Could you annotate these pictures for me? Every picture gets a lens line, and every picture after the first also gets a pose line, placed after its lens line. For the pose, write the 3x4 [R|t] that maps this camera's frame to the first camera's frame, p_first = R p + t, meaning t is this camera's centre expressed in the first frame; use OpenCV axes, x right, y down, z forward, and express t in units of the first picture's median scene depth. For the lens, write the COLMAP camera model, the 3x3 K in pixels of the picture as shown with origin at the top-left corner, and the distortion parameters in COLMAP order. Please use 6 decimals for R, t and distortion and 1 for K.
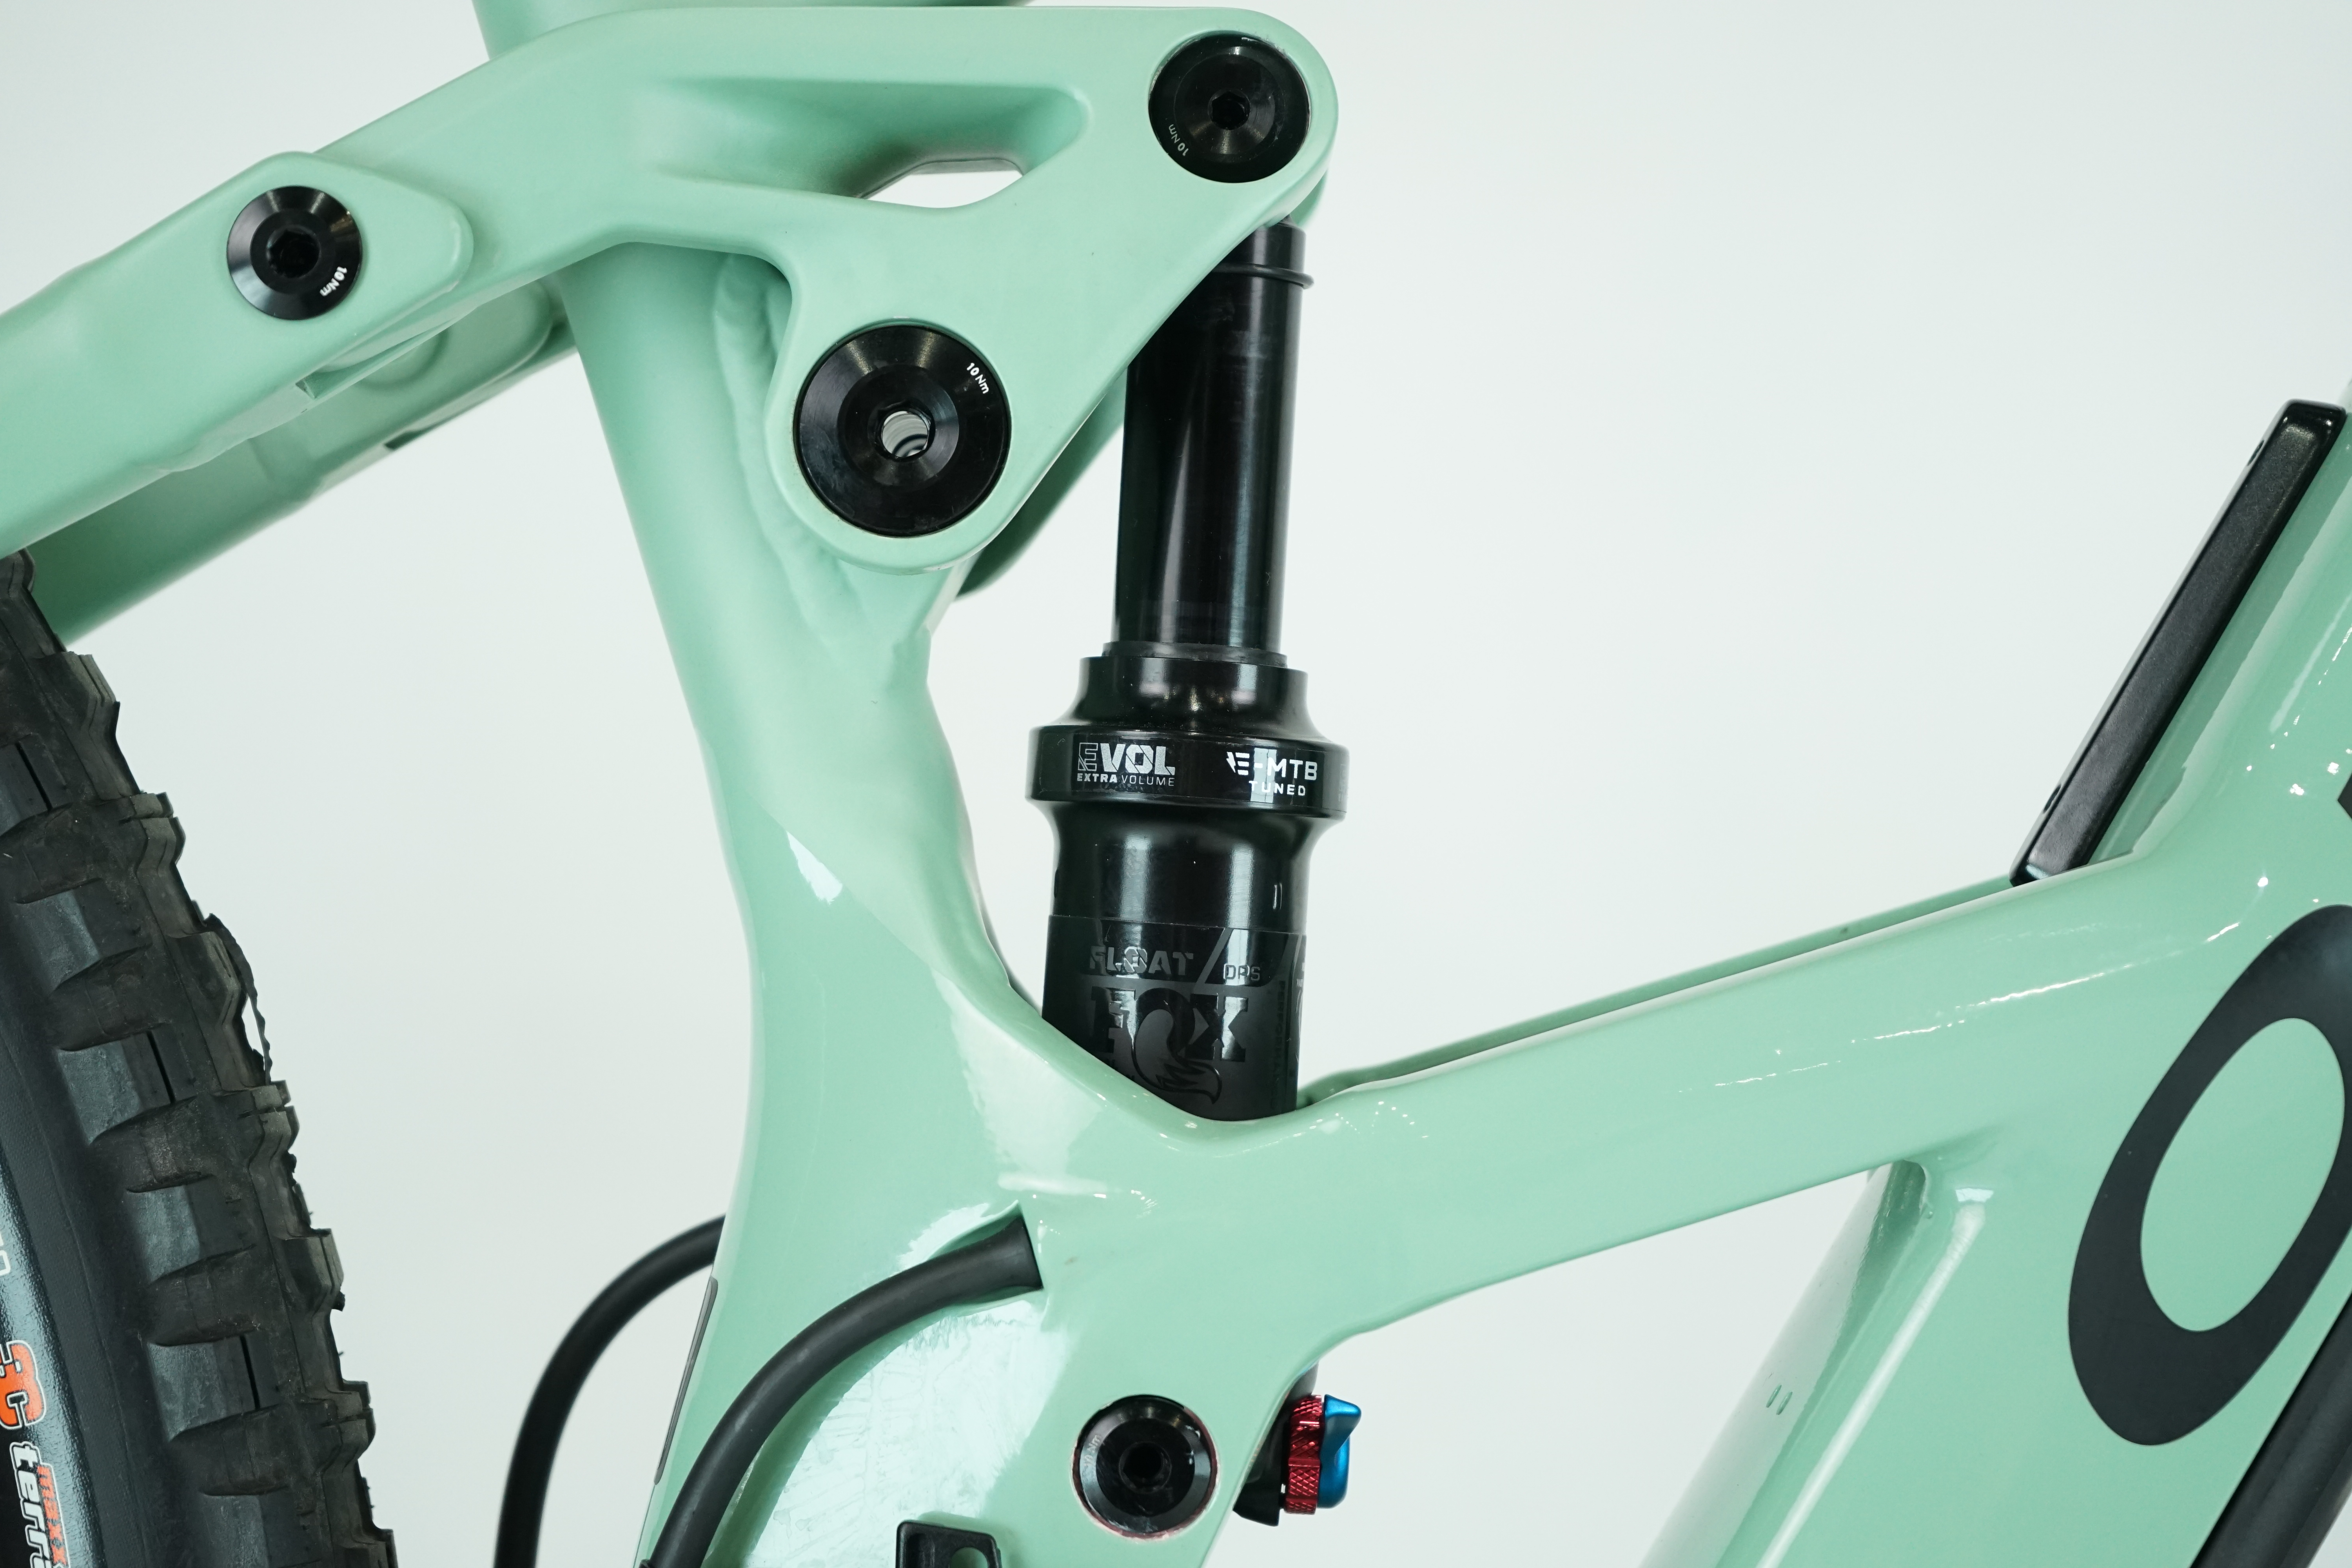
lens RADIAL K [[4703.8, 0, 1175.0], [0, 4703.8, 784.3], [0, 0, 1]] dist [0.025506, 0.000000]
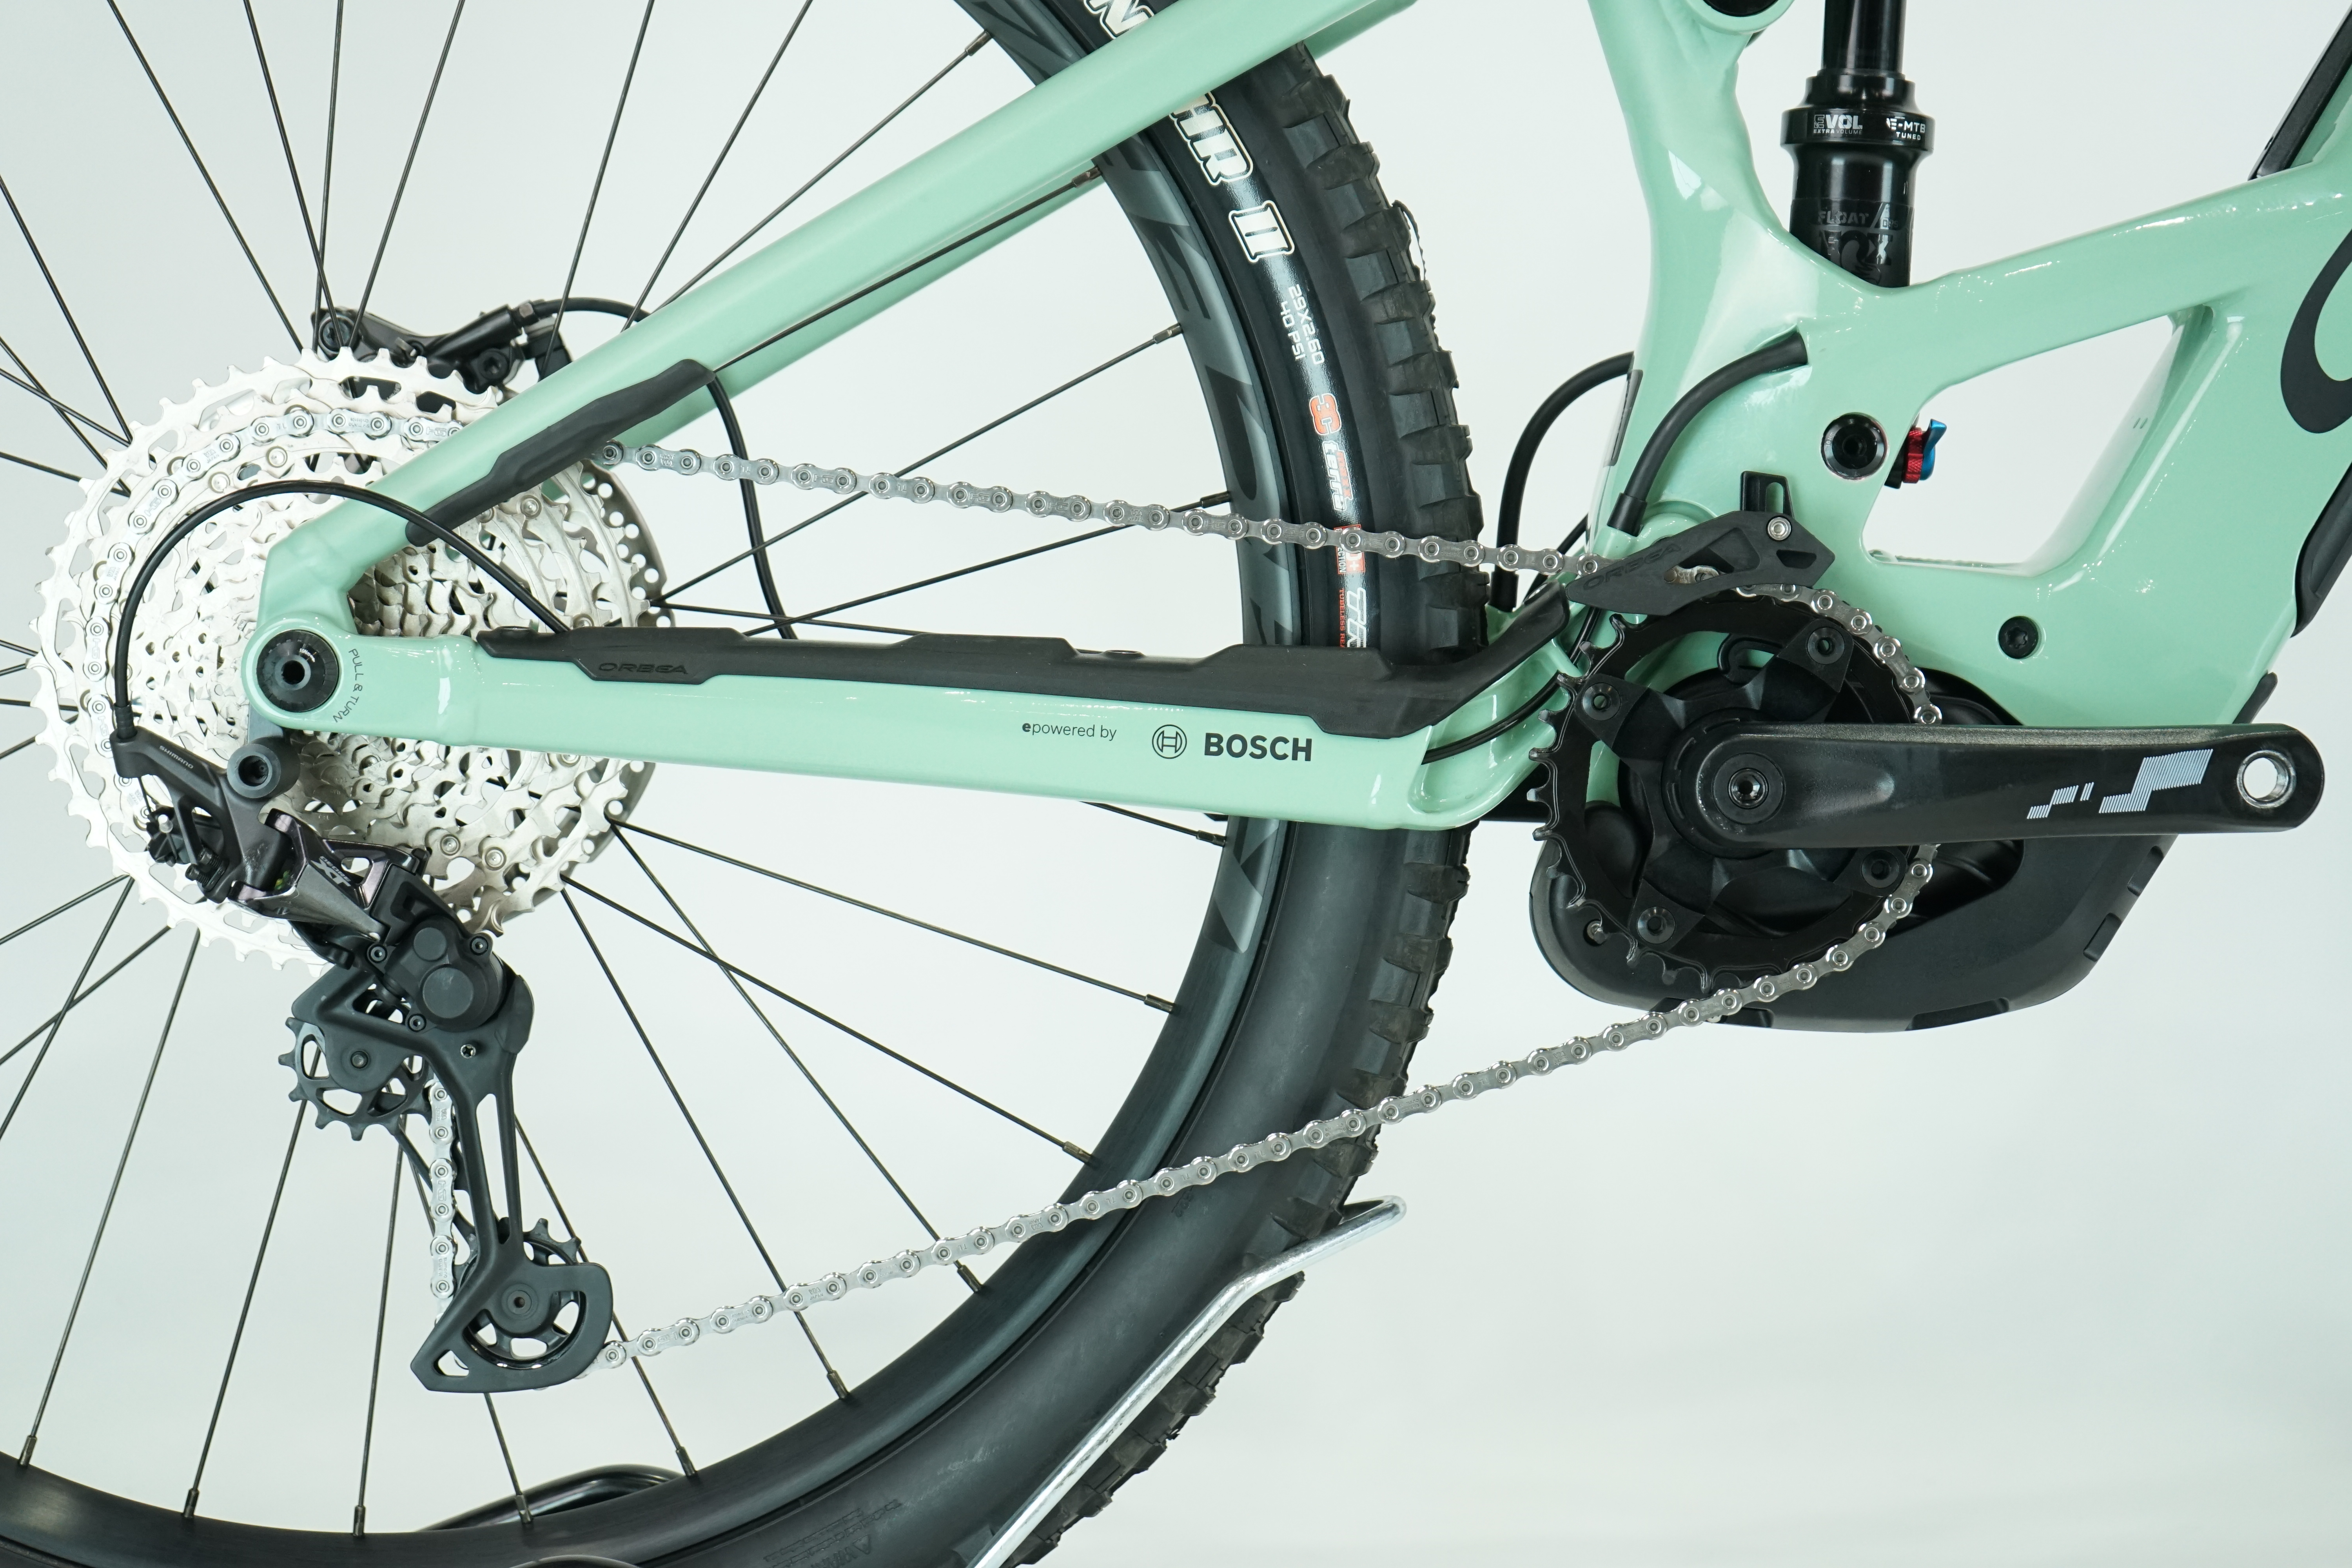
lens RADIAL K [[4540.8, 0, 1177.1], [0, 4540.8, 783.2], [0, 0, 1]] dist [0.023514, 0.000000]
pose [[0.999828, -0.007432, 0.016970, -0.341220], [0.006416, 0.998229, 0.059135, 0.167750], [-0.017379, -0.059016, 0.998106, -1.048620]]
